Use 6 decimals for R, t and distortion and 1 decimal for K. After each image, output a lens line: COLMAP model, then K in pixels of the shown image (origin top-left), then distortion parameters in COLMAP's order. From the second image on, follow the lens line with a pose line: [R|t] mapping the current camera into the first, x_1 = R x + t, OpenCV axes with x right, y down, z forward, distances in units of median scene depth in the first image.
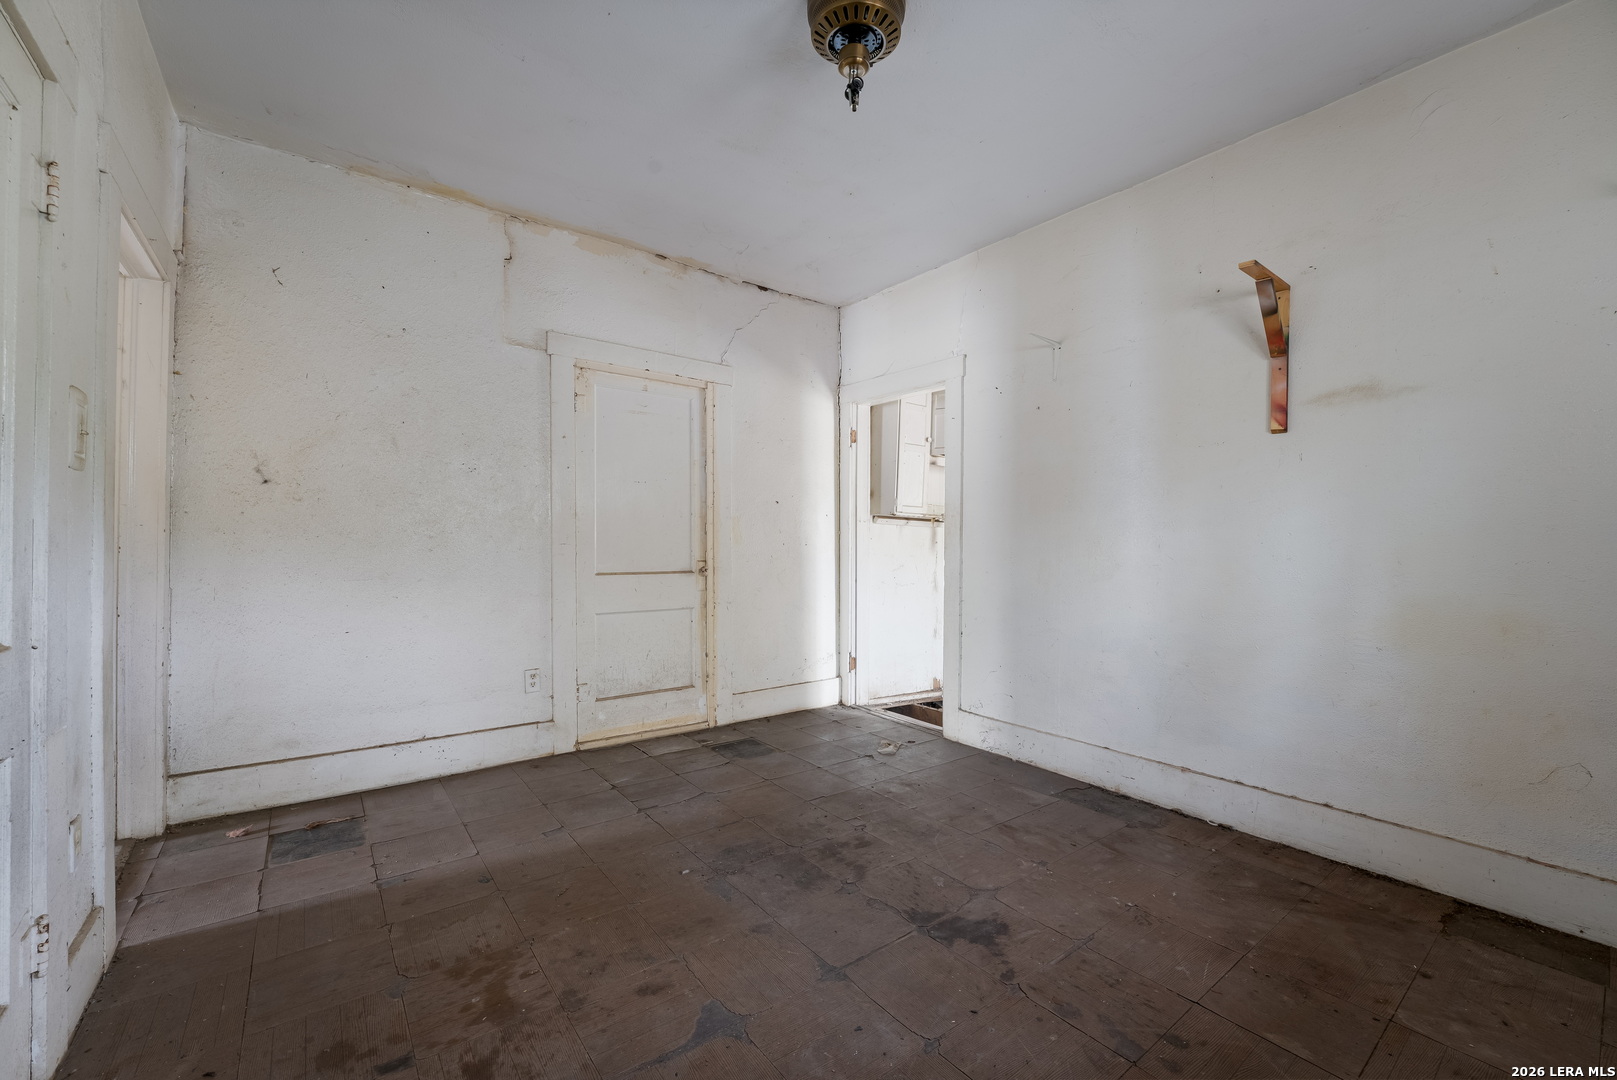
lens RADIAL K [[661.0, 0, 807.2], [0, 661.0, 537.6], [0, 0, 1]] dist [-0.018983, 0.000215]
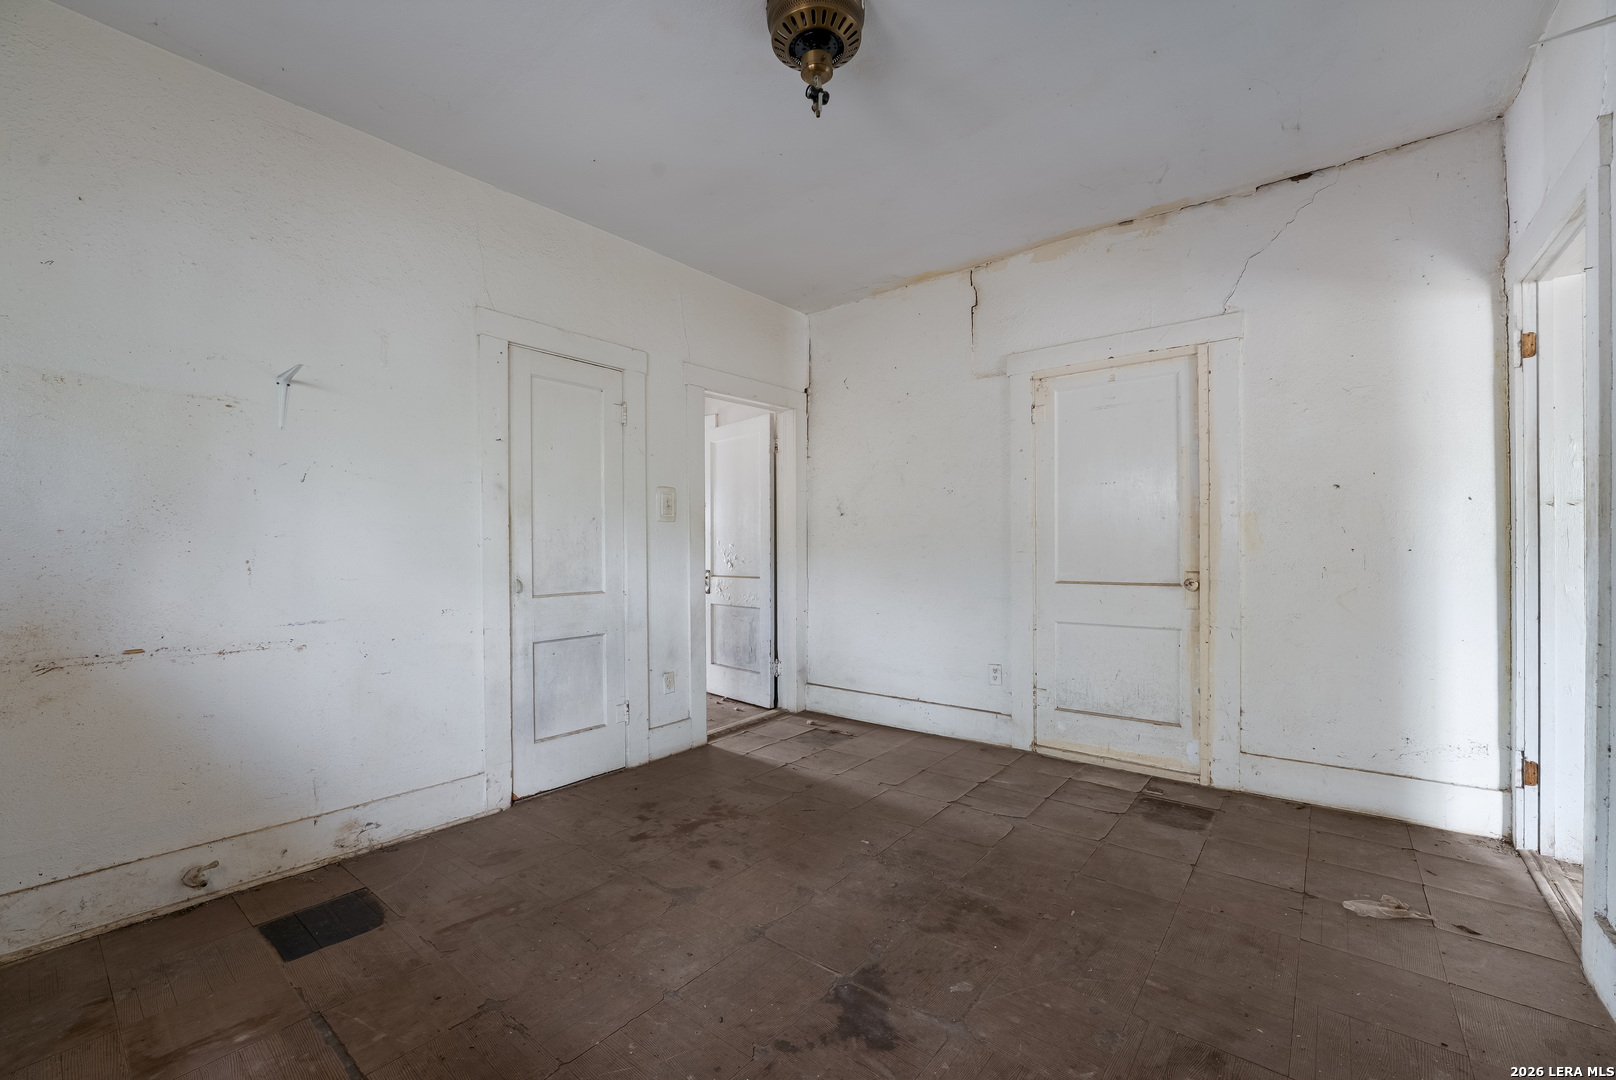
lens RADIAL K [[661.3, 0, 801.2], [0, 661.3, 550.9], [0, 0, 1]] dist [-0.017811, 0.000263]
pose [[0.233469, -0.007715, -0.972334, 0.596159], [0.013970, 0.999892, -0.004580, 0.008385], [0.972264, -0.012514, 0.233552, 0.423827]]
